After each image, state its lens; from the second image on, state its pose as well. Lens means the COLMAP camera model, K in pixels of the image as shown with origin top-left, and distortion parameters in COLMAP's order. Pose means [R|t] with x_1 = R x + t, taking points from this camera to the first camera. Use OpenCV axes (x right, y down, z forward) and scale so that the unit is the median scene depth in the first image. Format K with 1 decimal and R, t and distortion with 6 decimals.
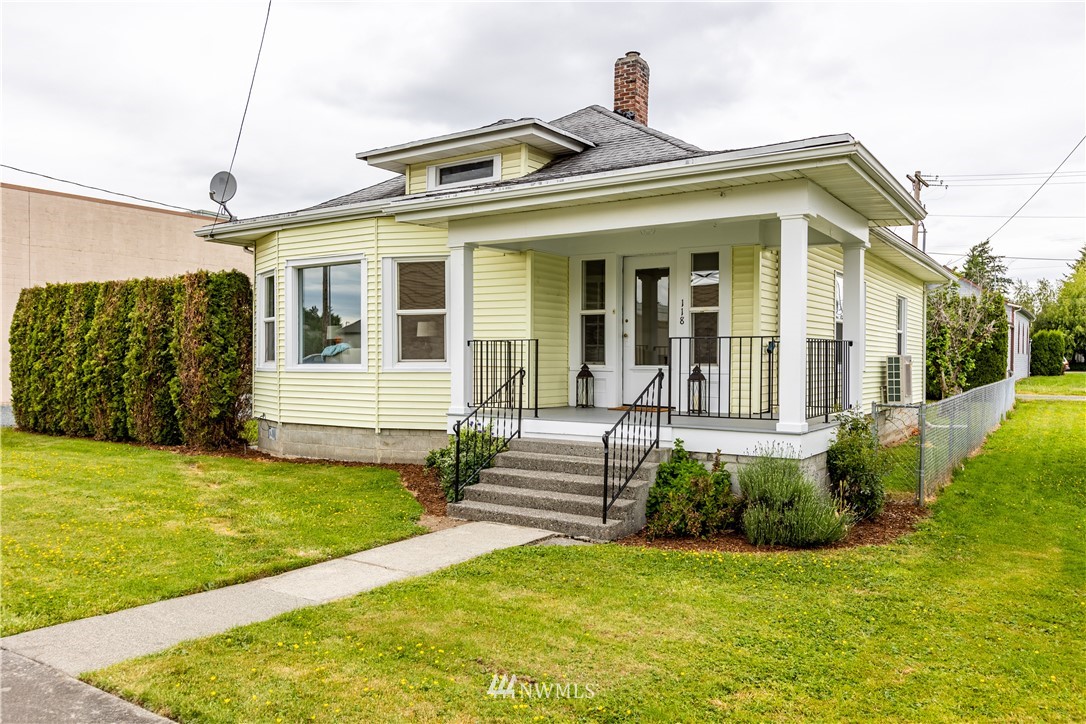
lens RADIAL K [[866.8, 0, 543.0], [0, 866.8, 362.0], [0, 0, 1]] dist [0.004440, 0.000262]
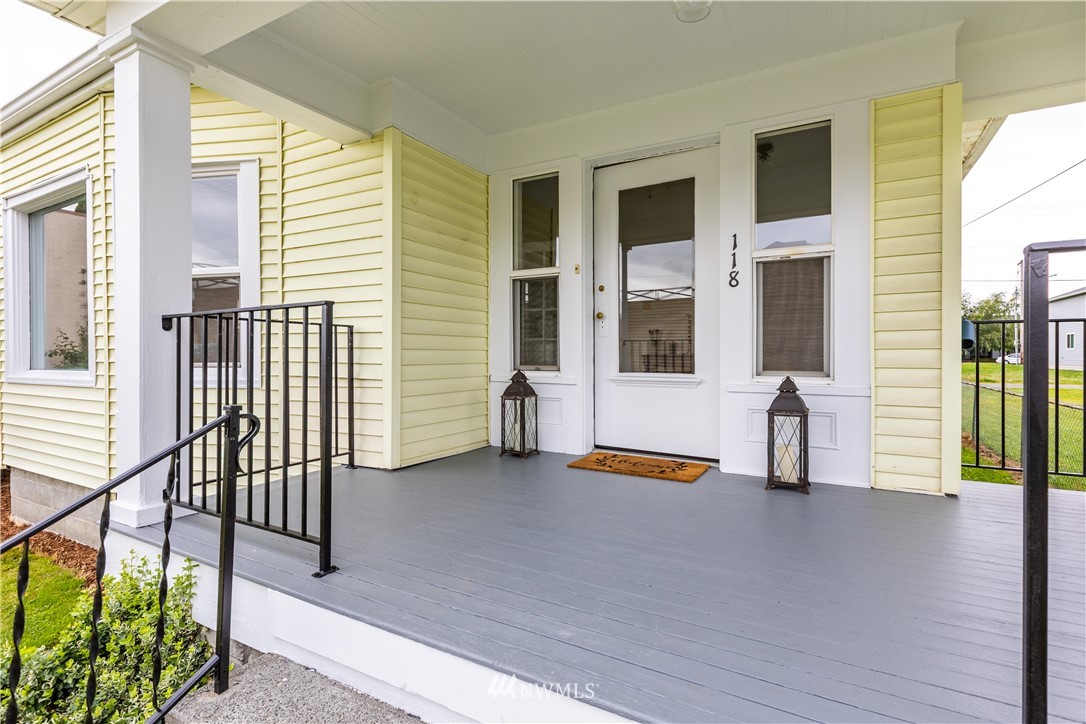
lens RADIAL K [[505.9, 0, 504.7], [0, 505.9, 355.9], [0, 0, 1]] dist [-0.001014, -0.000377]
pose [[0.999891, -0.000340, 0.014732, 0.034635], [0.000384, 0.999995, -0.003014, -0.005128], [-0.014731, 0.003019, 0.999887, 0.680458]]
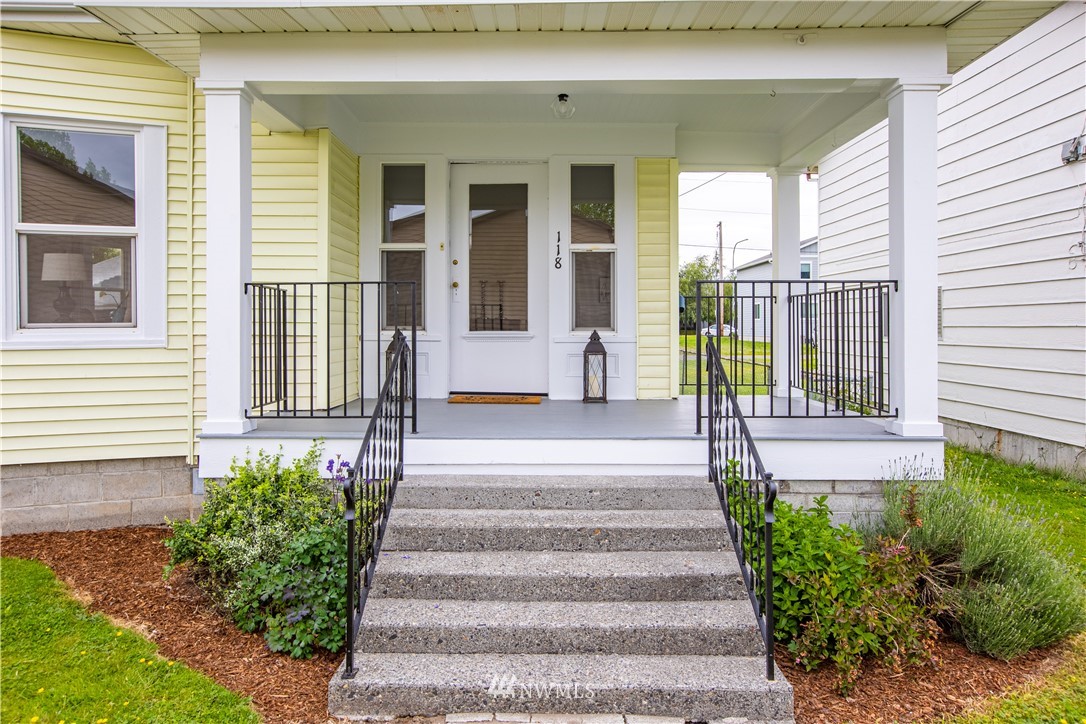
lens RADIAL K [[773.2, 0, 541.9], [0, 773.2, 321.5], [0, 0, 1]] dist [-0.046179, 0.088496]
pose [[0.834908, -0.001001, 0.550388, -0.162943], [0.006031, 0.999955, -0.007330, 0.001293], [-0.550356, 0.009439, 0.834877, 0.475743]]
